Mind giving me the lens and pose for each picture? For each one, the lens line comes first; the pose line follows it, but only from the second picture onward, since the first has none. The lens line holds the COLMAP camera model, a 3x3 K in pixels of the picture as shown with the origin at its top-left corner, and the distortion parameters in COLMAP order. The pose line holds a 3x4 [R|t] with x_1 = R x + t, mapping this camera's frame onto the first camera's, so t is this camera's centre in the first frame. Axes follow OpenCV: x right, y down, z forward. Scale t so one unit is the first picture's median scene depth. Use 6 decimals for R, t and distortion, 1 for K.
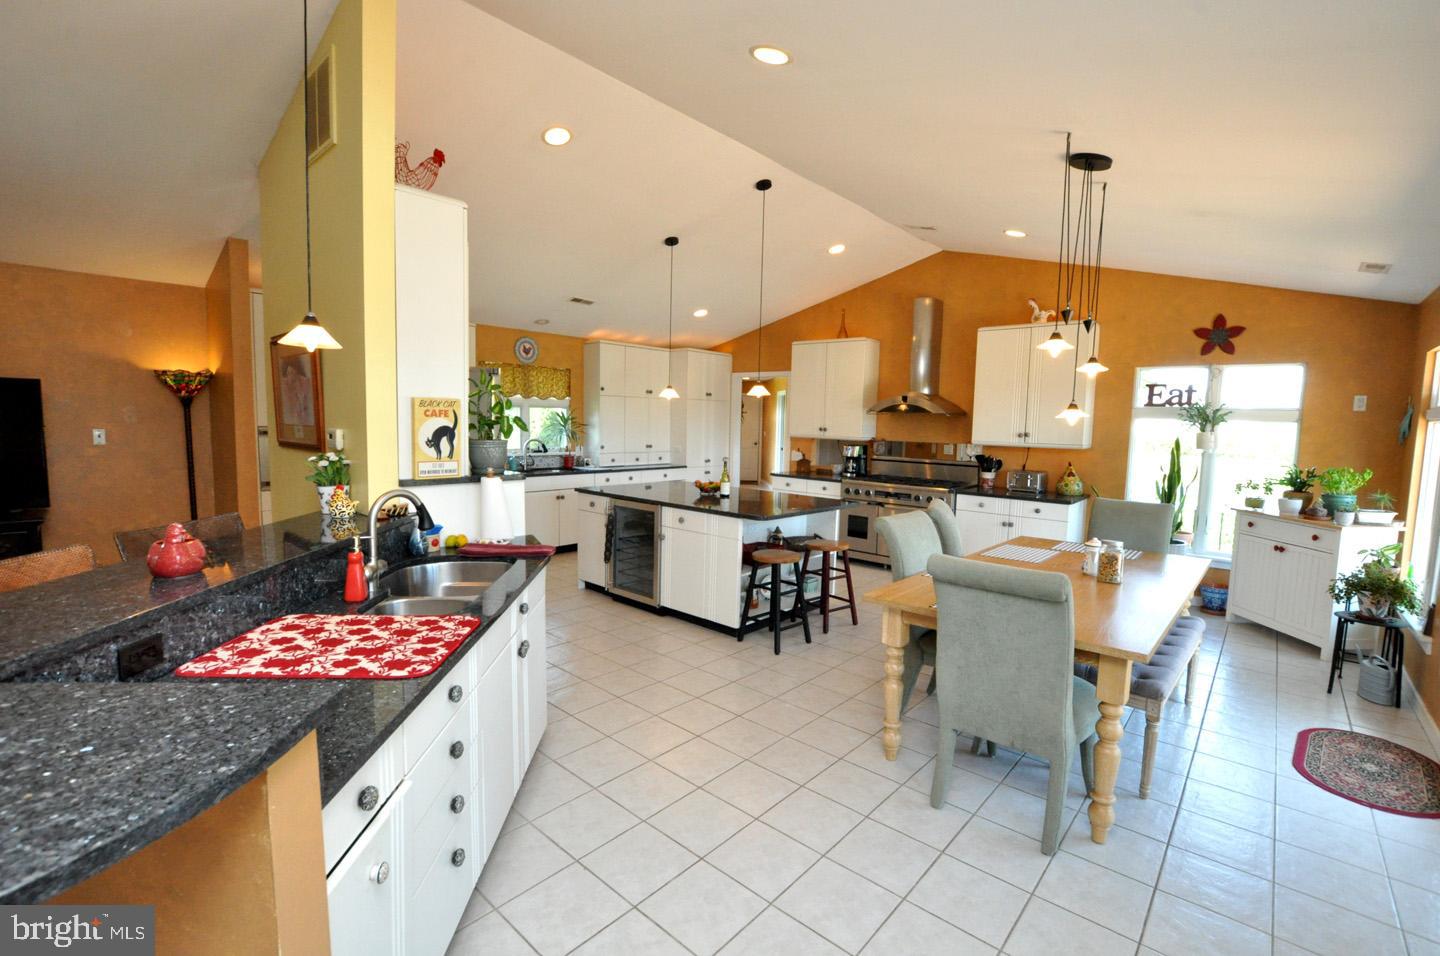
lens RADIAL K [[633.1, 0, 717.8], [0, 633.1, 479.1], [0, 0, 1]] dist [-0.028669, 0.001436]
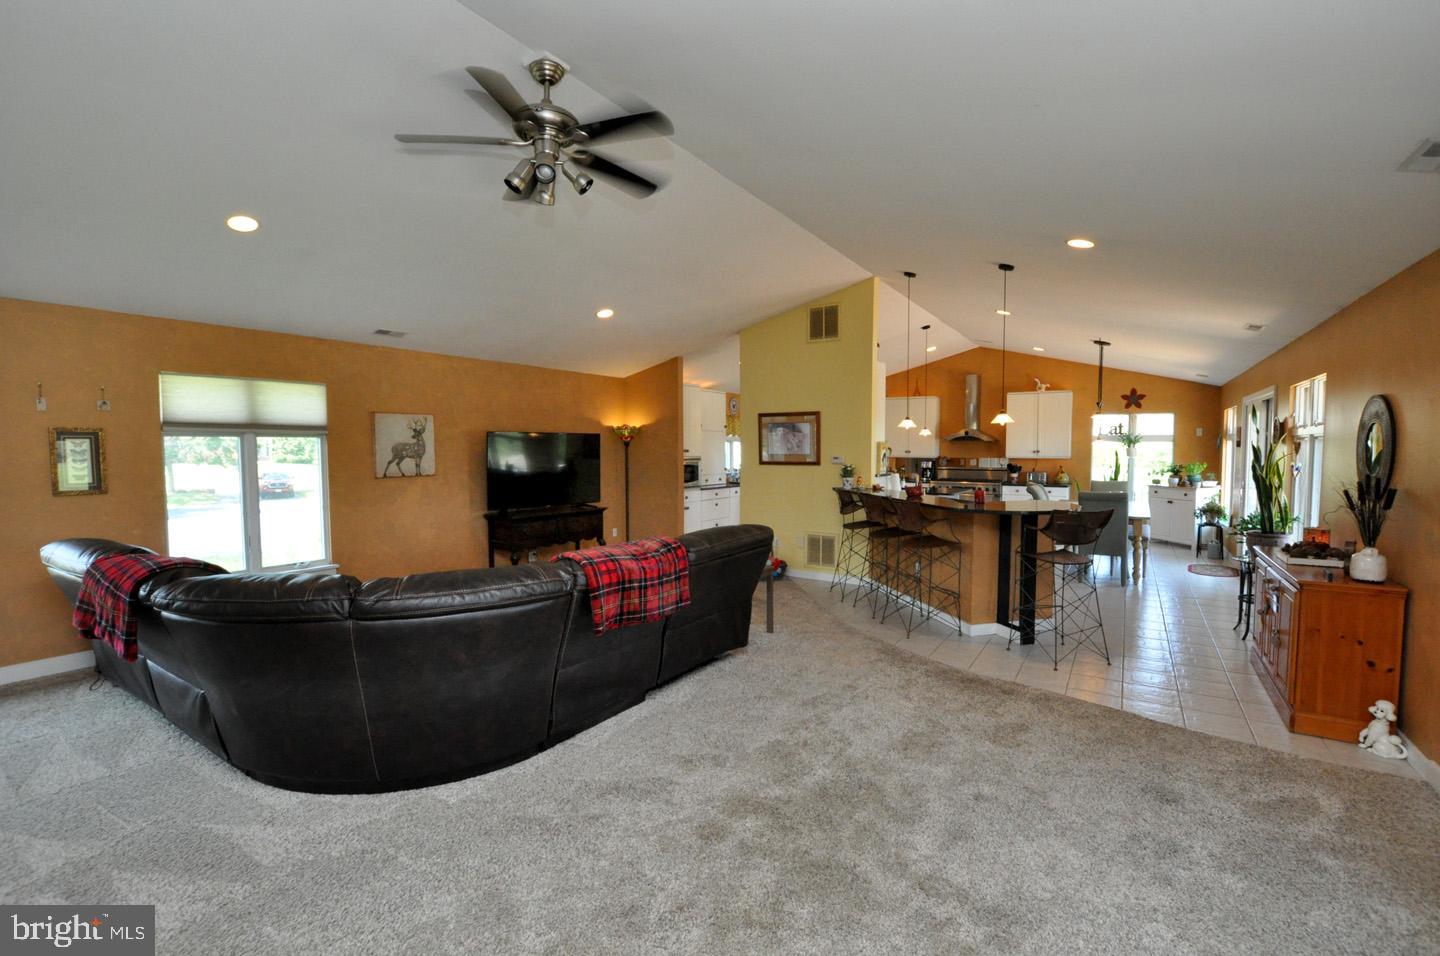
lens RADIAL K [[633.1, 0, 716.6], [0, 633.1, 480.5], [0, 0, 1]] dist [-0.028669, 0.001436]
pose [[0.987747, -0.031977, 0.152755, -0.675713], [0.037913, 0.998628, -0.036110, 0.041583], [-0.151390, 0.041459, 0.987604, -0.624155]]
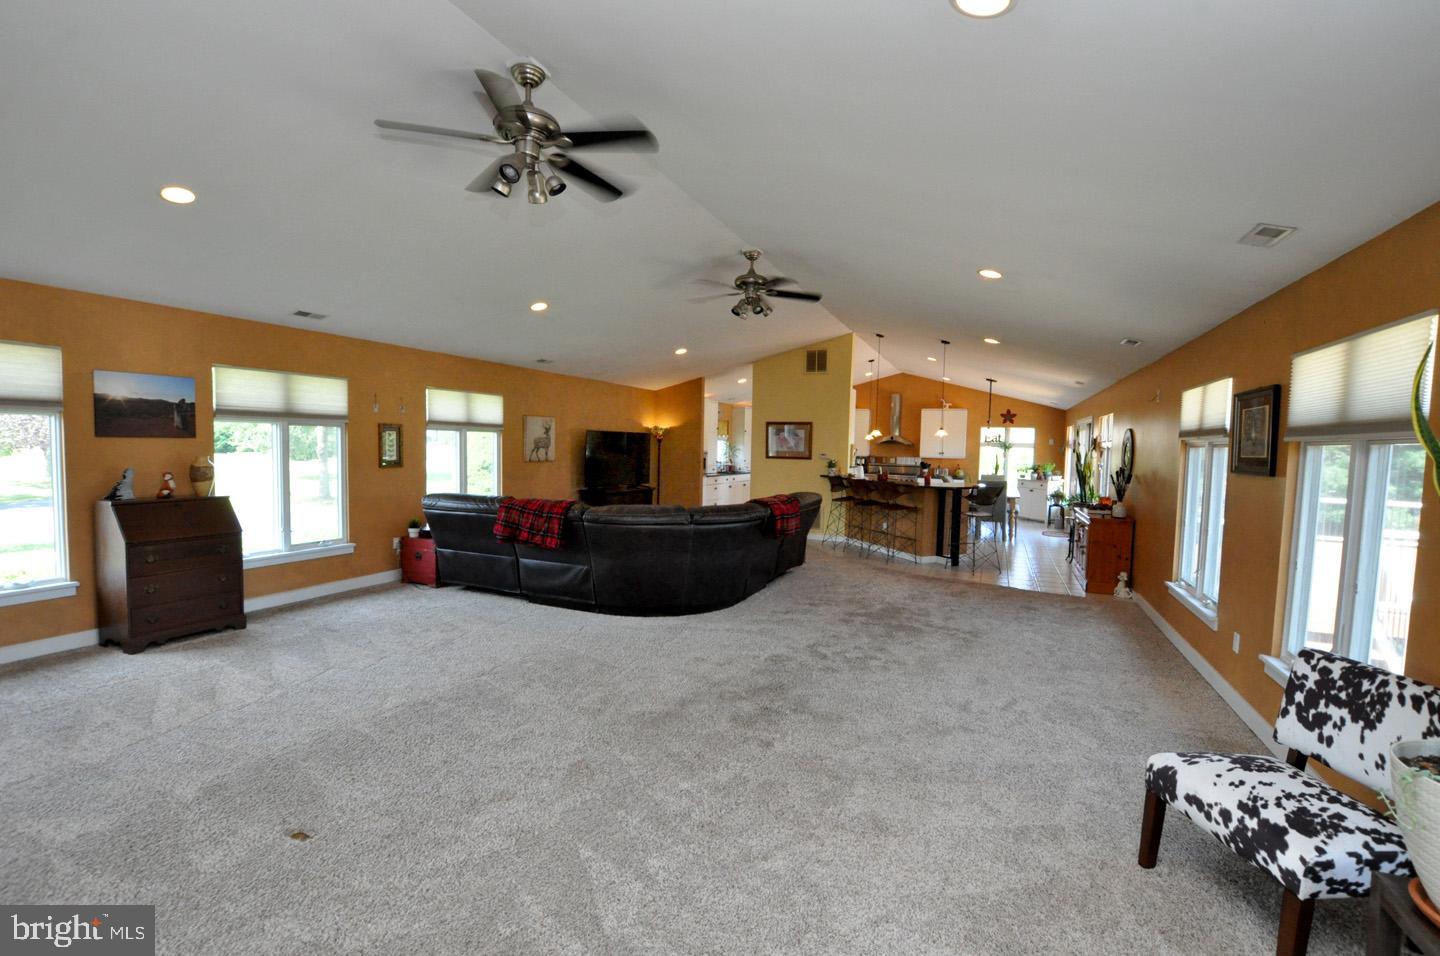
lens RADIAL K [[633.1, 0, 720.4], [0, 633.1, 478.1], [0, 0, 1]] dist [-0.028669, 0.001436]
pose [[0.947899, -0.017830, 0.318073, -1.071247], [0.028122, 0.999218, -0.027794, 0.068143], [-0.317329, 0.035291, 0.947659, -1.015753]]
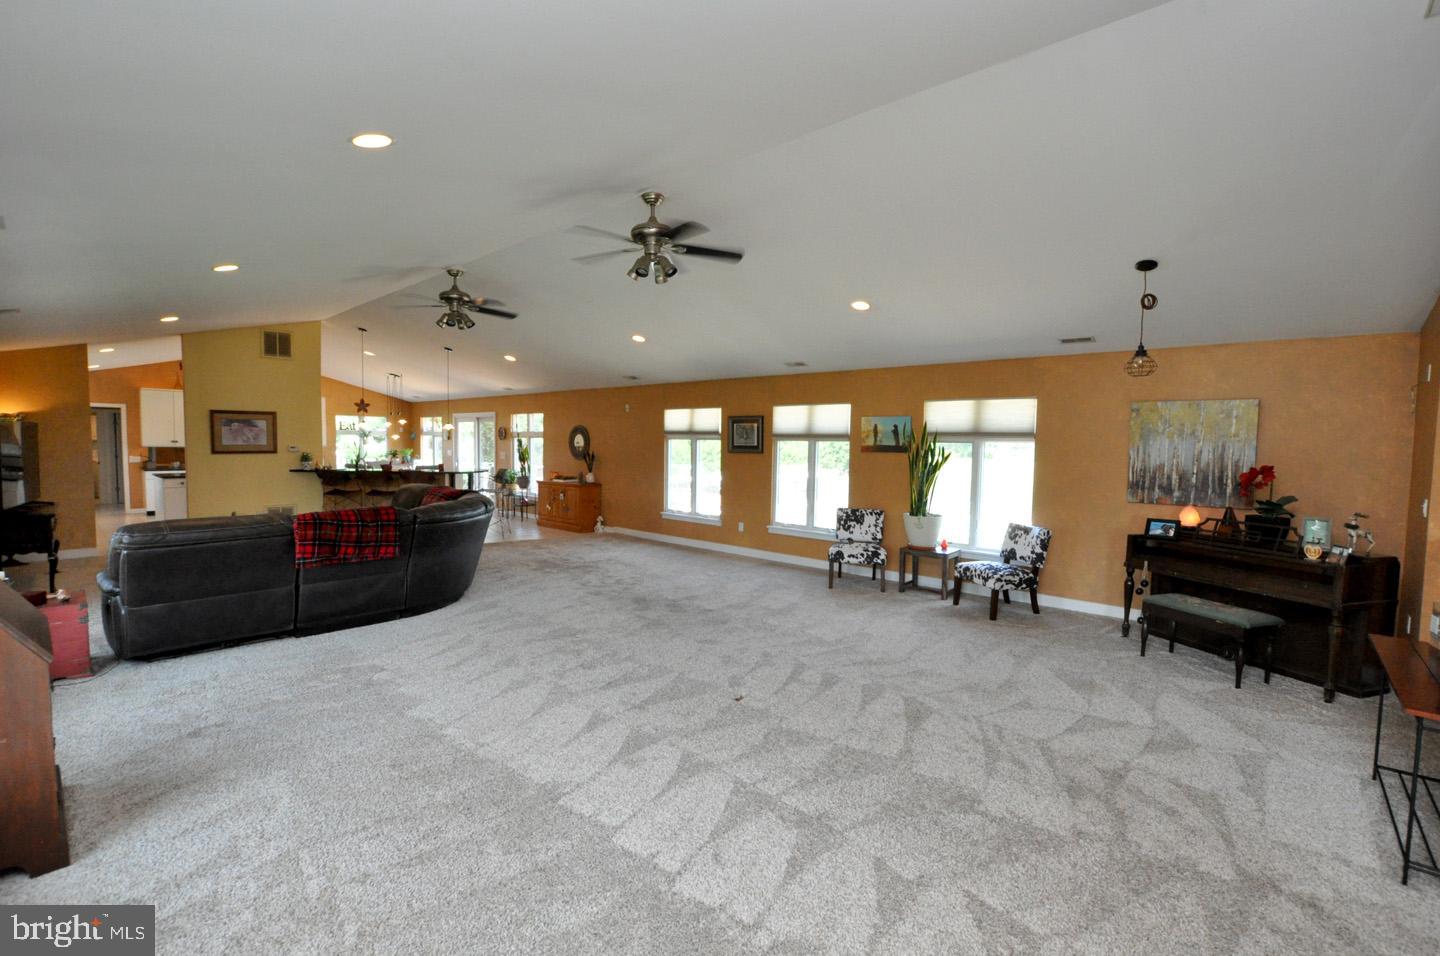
lens RADIAL K [[633.1, 0, 723.2], [0, 633.1, 477.1], [0, 0, 1]] dist [-0.028669, 0.001436]
pose [[0.000876, -0.079367, 0.996845, -1.796247], [0.078767, 0.993754, 0.079052, 0.002078], [-0.996893, 0.078449, 0.007122, -0.577103]]
